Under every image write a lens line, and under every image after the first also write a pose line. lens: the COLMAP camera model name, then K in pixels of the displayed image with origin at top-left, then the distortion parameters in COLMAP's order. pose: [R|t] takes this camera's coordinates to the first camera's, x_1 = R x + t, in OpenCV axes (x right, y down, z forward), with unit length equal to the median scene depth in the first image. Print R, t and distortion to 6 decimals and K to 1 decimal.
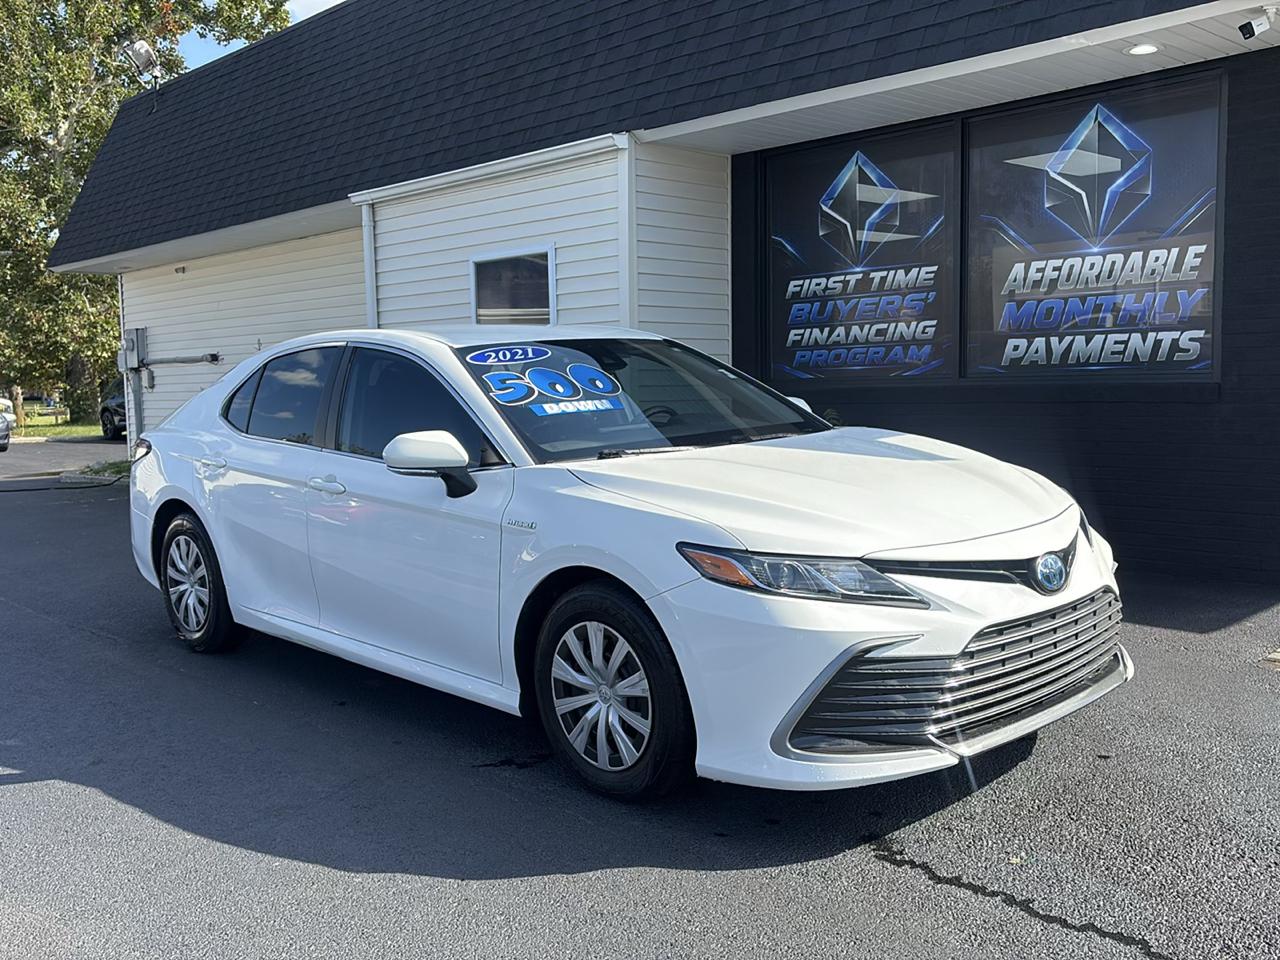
lens RADIAL K [[1215.2, 0, 631.3], [0, 1215.2, 488.9], [0, 0, 1]] dist [0.029239, 0.000000]
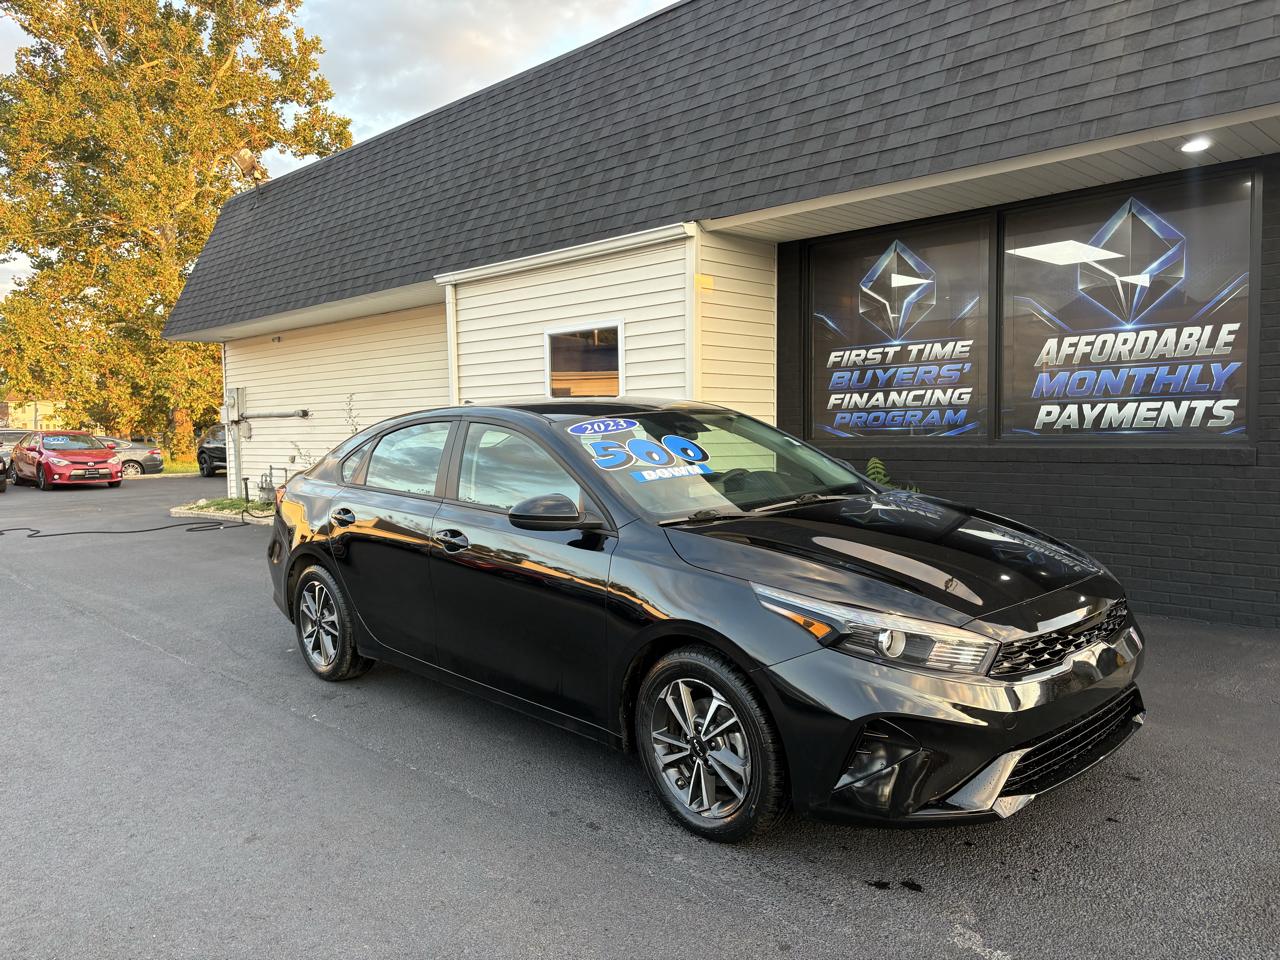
lens RADIAL K [[963.4, 0, 638.1], [0, 963.4, 487.5], [0, 0, 1]] dist [0.012859, 0.031431]
pose [[0.999722, 0.002698, 0.023437, -0.075701], [-0.002069, 0.999638, -0.026818, -0.020281], [-0.023501, 0.026762, 0.999366, 0.107361]]
